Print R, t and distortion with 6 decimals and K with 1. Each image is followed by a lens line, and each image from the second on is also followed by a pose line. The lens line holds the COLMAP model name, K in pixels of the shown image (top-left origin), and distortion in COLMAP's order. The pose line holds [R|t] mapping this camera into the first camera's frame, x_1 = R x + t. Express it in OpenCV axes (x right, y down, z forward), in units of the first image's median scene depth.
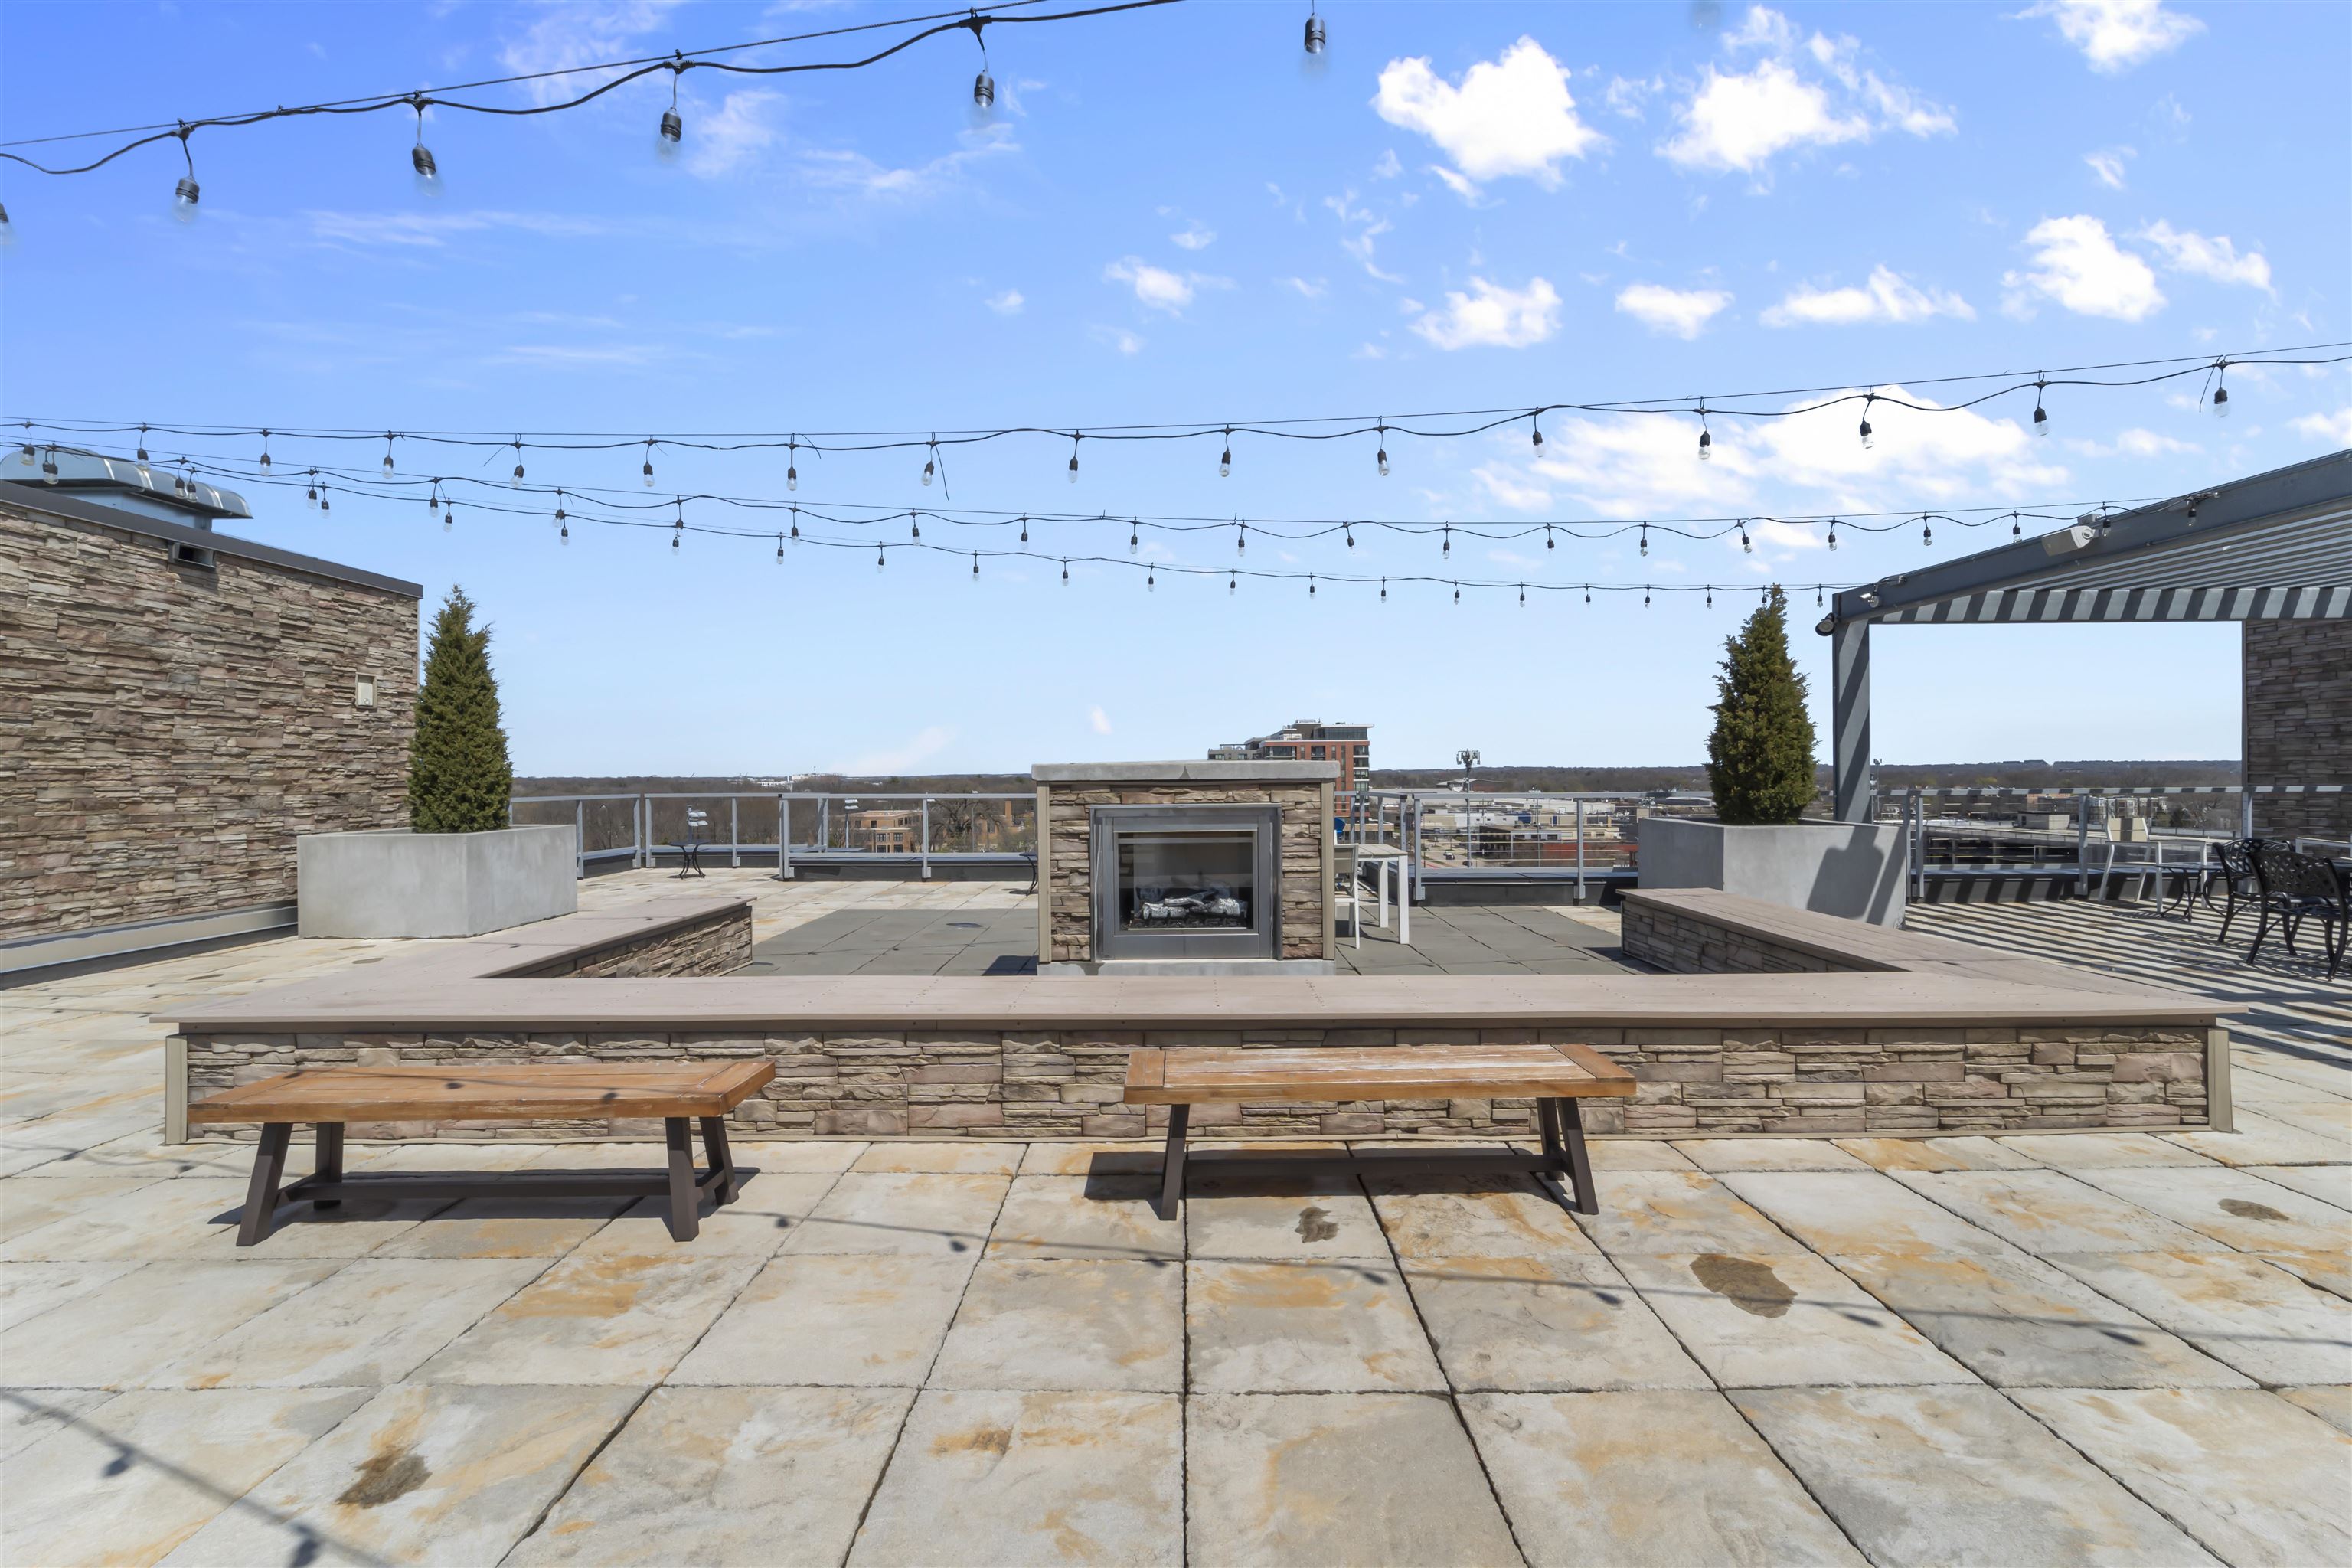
lens RADIAL K [[906.8, 0, 1210.6], [0, 906.8, 769.2], [0, 0, 1]] dist [-0.001391, -0.000029]
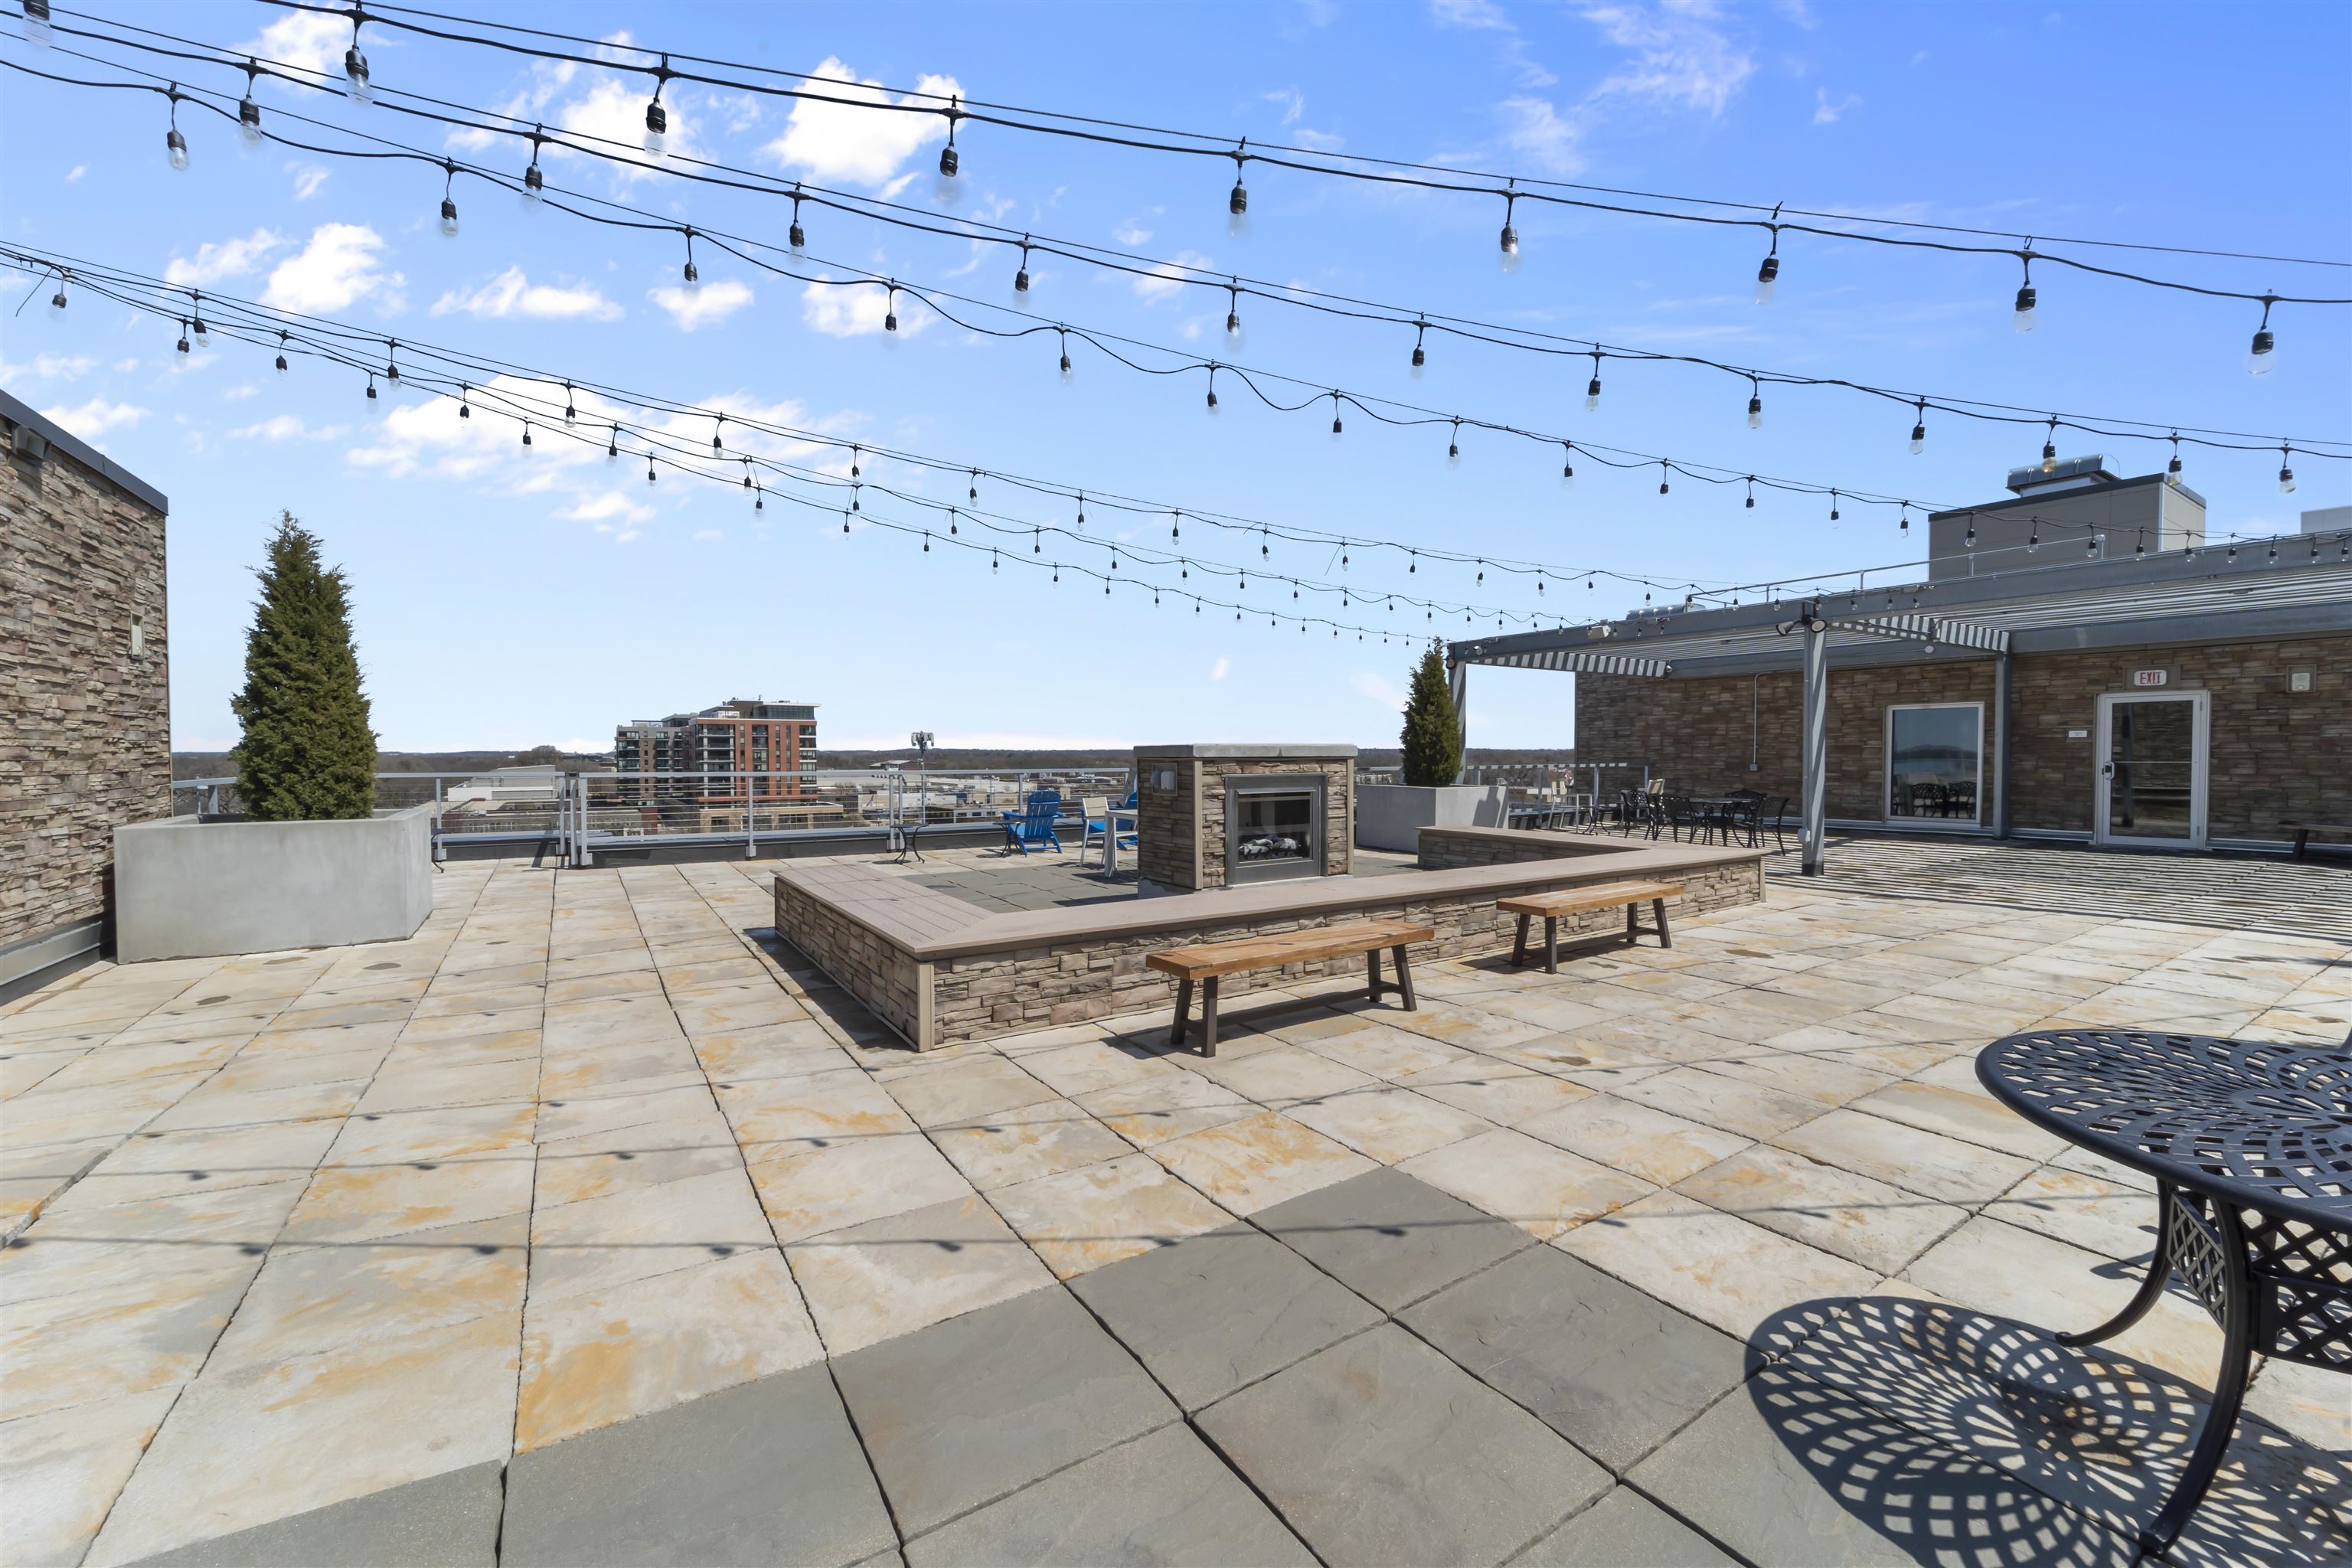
lens RADIAL K [[897.5, 0, 1143.4], [0, 897.5, 765.4], [0, 0, 1]] dist [-0.008630, -0.000375]
pose [[0.850915, -0.000911, 0.525303, -0.708019], [-0.007679, 0.999870, 0.014174, 0.004890], [-0.525247, -0.016095, 0.850797, -0.078946]]
